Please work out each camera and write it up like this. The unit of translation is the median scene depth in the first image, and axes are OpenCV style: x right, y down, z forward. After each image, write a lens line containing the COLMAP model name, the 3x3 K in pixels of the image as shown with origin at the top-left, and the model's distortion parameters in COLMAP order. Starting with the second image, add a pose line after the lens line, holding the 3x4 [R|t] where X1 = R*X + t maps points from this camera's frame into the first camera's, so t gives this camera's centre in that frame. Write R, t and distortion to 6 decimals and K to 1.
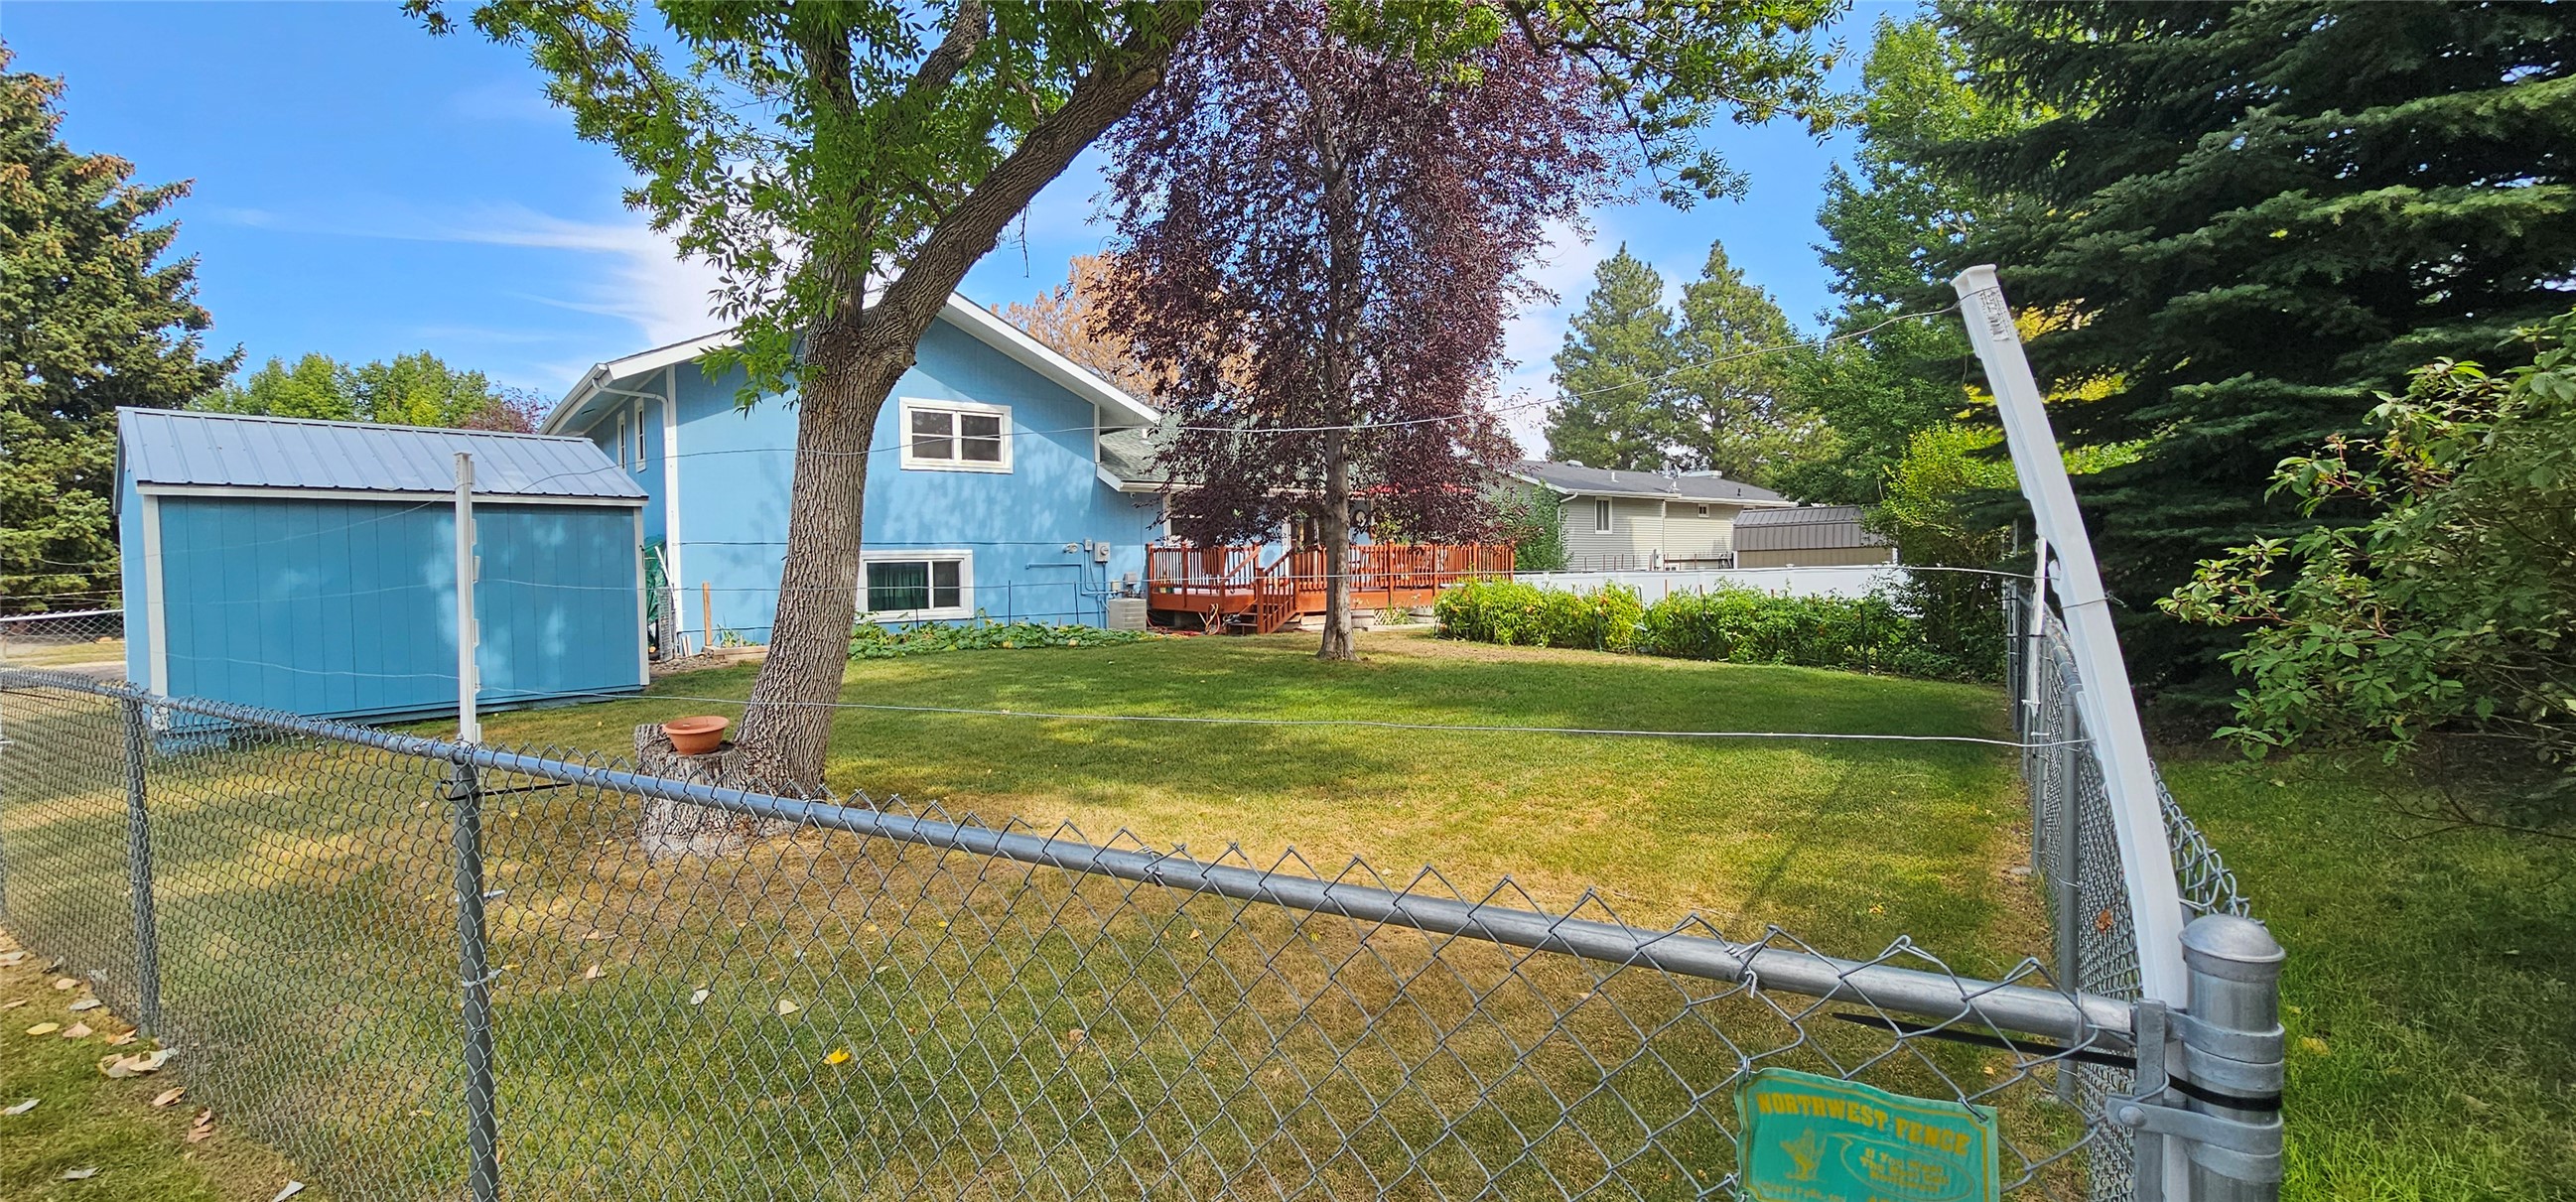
lens RADIAL K [[1067.9, 0, 1289.1], [0, 1067.9, 586.2], [0, 0, 1]] dist [-0.001245, 0.003123]
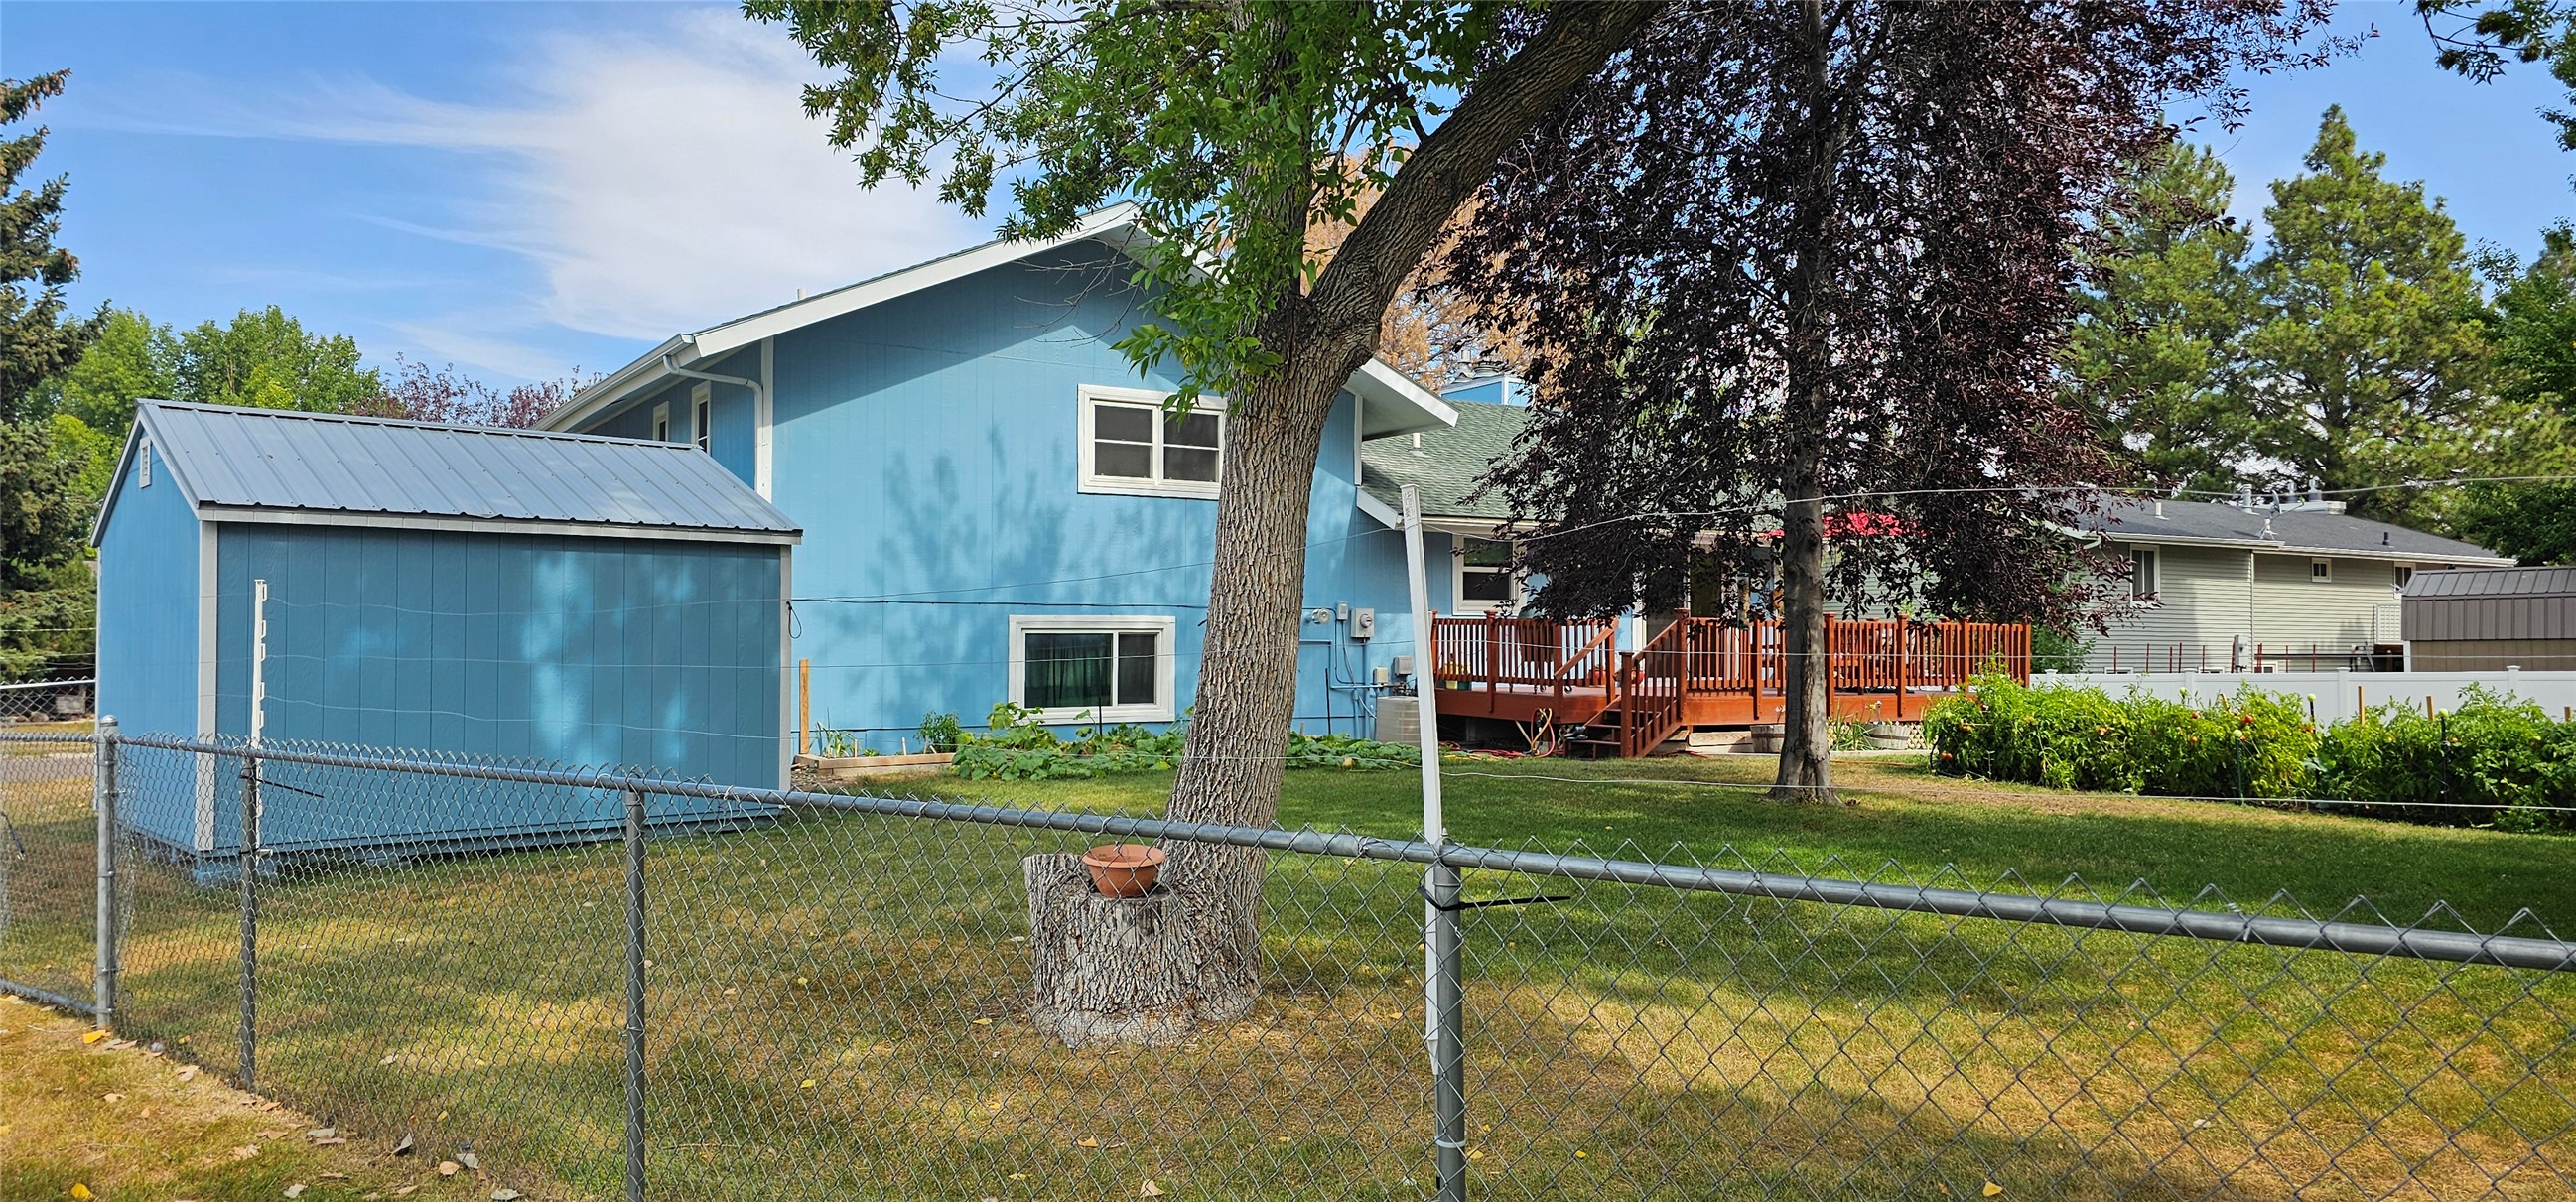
lens RADIAL K [[1728.9, 0, 1293.2], [0, 1728.9, 612.2], [0, 0, 1]] dist [0.112579, -0.120478]
pose [[0.991878, 0.016365, -0.126135, -0.092064], [-0.021453, 0.999006, -0.039082, 0.003107], [0.125370, 0.041471, 0.991243, -0.041835]]
